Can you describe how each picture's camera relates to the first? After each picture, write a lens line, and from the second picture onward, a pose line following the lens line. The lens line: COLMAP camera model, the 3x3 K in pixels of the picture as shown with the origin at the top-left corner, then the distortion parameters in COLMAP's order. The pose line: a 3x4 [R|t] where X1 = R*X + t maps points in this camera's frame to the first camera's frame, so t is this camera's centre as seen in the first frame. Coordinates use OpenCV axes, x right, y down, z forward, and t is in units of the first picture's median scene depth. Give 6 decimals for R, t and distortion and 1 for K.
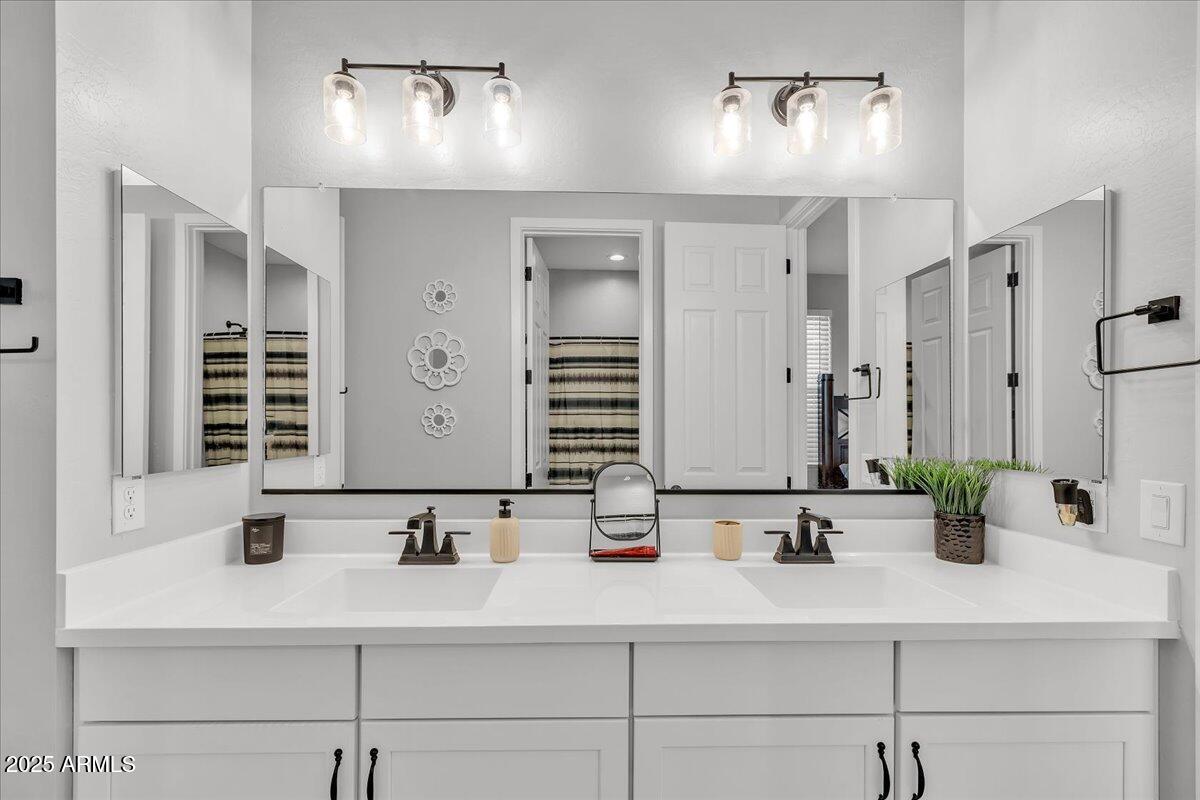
lens RADIAL K [[510.6, 0, 598.0], [0, 510.6, 427.1], [0, 0, 1]] dist [-0.000753, 0.000033]
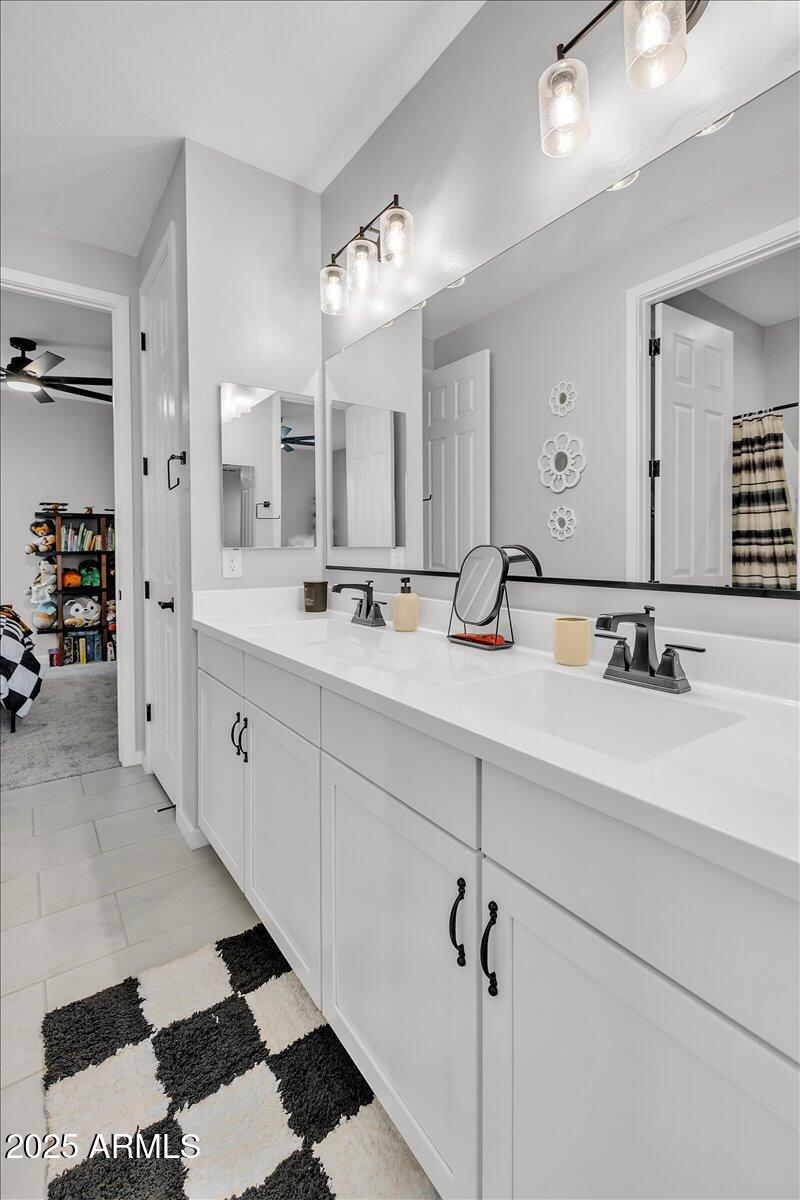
lens RADIAL K [[527.2, 0, 399.3], [0, 527.2, 554.7], [0, 0, 1]] dist [0.001013, 0.000202]
pose [[0.579550, 0.010332, -0.814871, 0.715079], [0.002074, 0.999898, 0.014153, 0.068993], [0.814934, -0.009892, 0.579469, 0.284386]]
